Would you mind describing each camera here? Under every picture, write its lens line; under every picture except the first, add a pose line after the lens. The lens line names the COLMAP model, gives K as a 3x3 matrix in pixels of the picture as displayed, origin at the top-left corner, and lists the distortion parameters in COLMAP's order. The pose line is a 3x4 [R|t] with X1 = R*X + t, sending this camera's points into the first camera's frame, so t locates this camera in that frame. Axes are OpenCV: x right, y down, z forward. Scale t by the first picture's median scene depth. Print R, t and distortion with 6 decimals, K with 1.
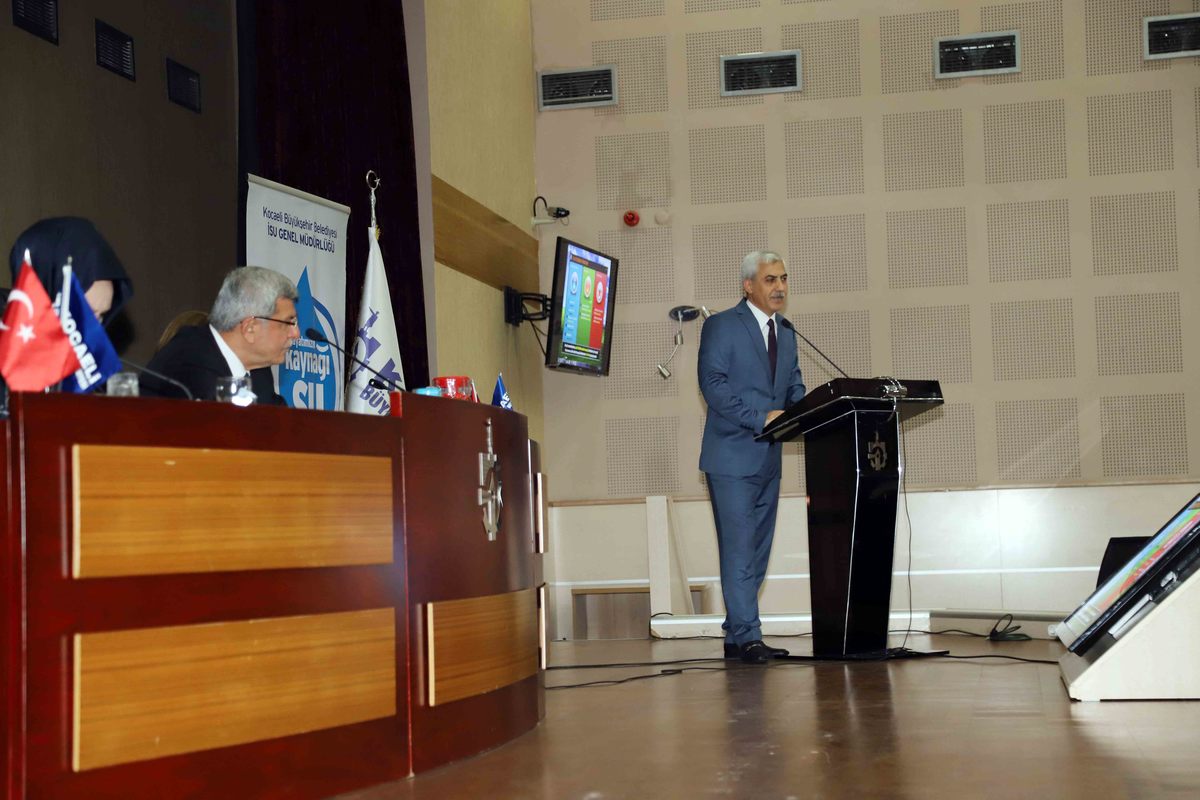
lens RADIAL K [[2172.7, 0, 592.3], [0, 2172.7, 399.3], [0, 0, 1]] dist [0.026001, 0.000000]
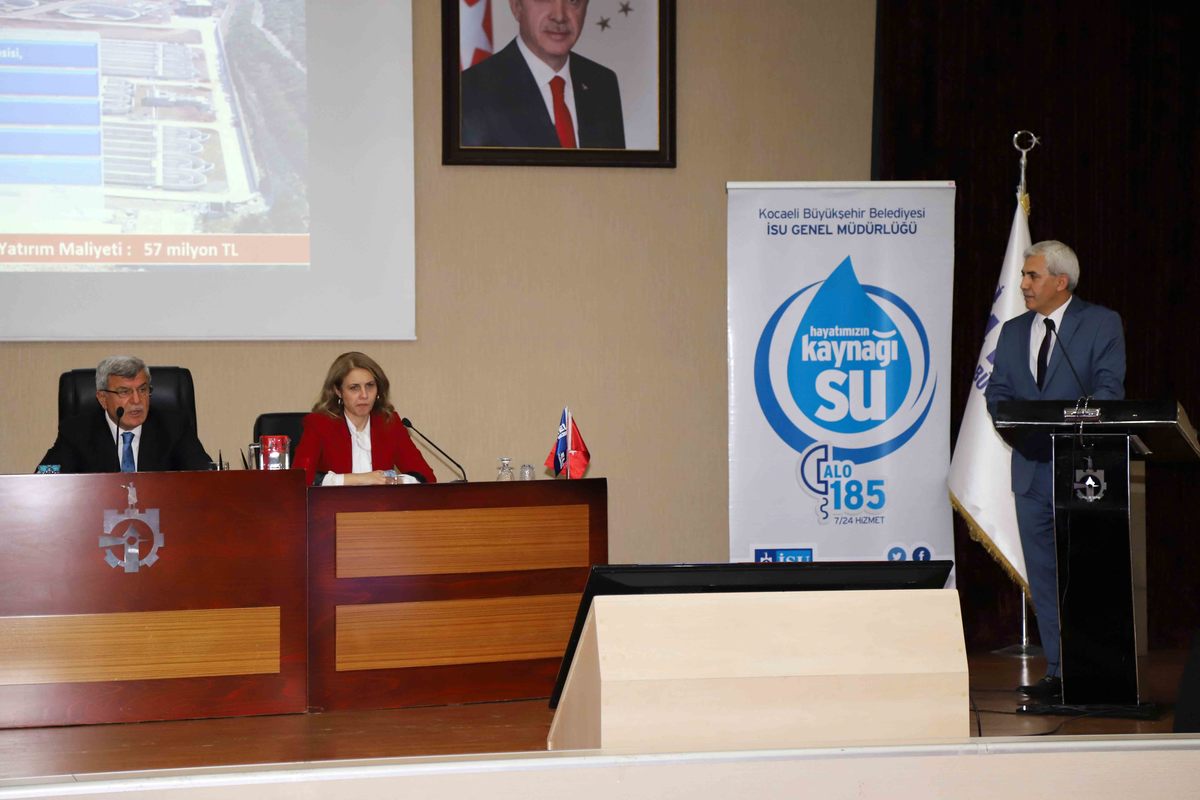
lens RADIAL K [[3210.6, 0, 604.9], [0, 3210.6, 403.8], [0, 0, 1]] dist [0.650802, 0.000000]
pose [[0.451934, 0.042795, -0.891024, 1.160897], [0.049037, 0.996146, 0.072716, -0.107560], [0.890703, -0.076556, 0.448094, 0.221790]]
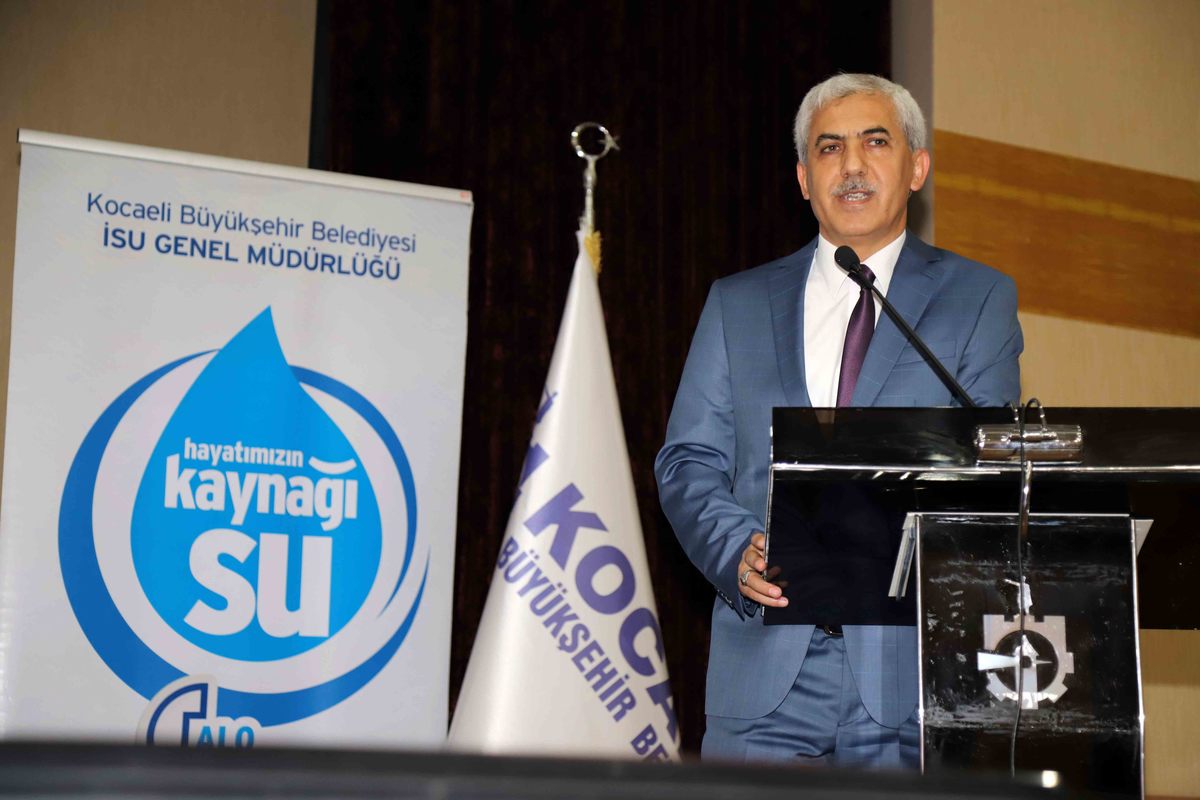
lens RADIAL K [[2312.0, 0, 597.9], [0, 2312.0, 401.4], [0, 0, 1]] dist [0.346897, 0.000000]
pose [[0.671141, -0.096554, -0.735015, 0.321144], [0.015191, 0.993065, -0.116581, 0.025933], [0.741174, 0.067077, 0.667953, 0.695486]]
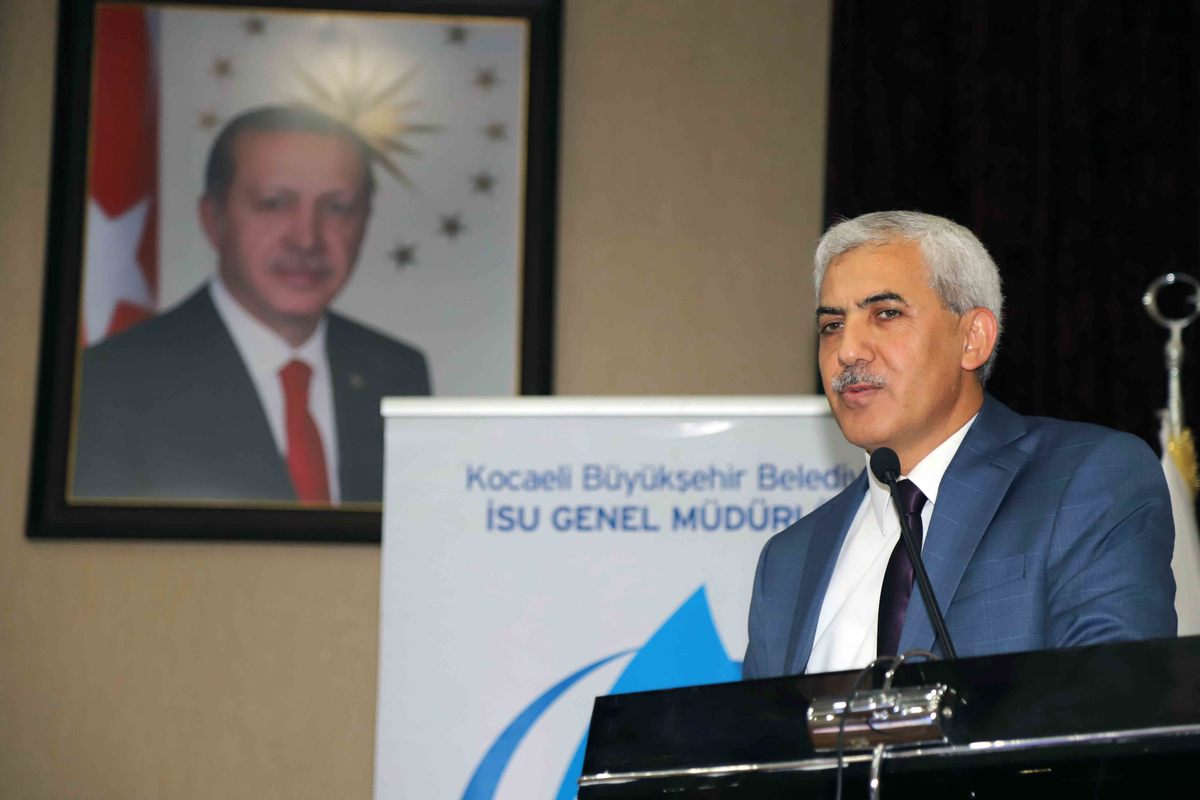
lens RADIAL K [[3226.8, 0, 611.4], [0, 3226.8, 403.4], [0, 0, 1]] dist [0.596865, 0.000000]
pose [[0.239304, -0.223484, -0.944875, 0.413376], [0.040000, 0.974593, -0.220383, 0.032990], [0.970120, 0.014944, 0.242164, 0.848017]]
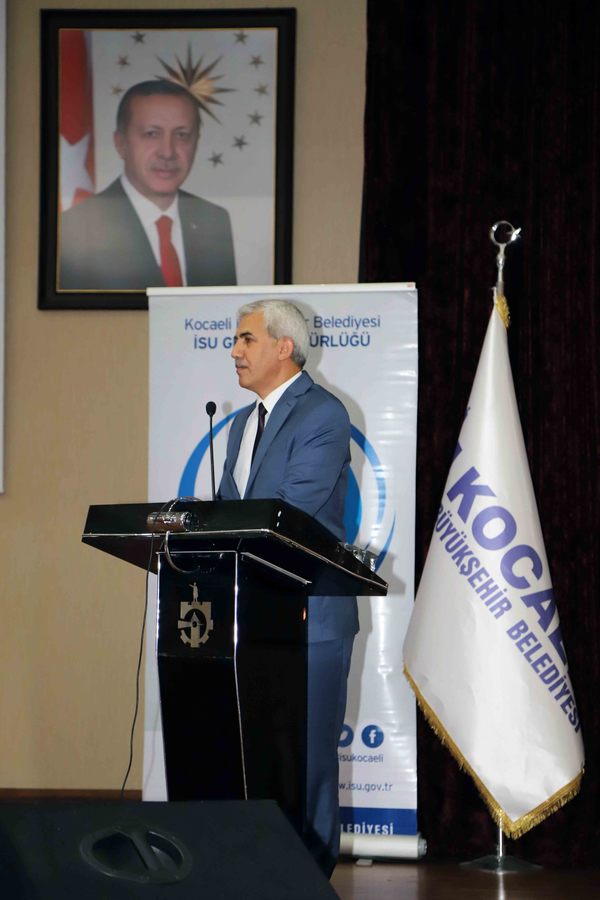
lens RADIAL K [[2233.0, 0, 296.4], [0, 2233.0, 447.5], [0, 0, 1]] dist [0.524483, 0.000000]
pose [[0.089174, -0.039950, -0.995215, 0.742710], [0.049306, 0.998147, -0.035649, -0.000398], [0.994795, -0.045891, 0.090979, 0.924599]]
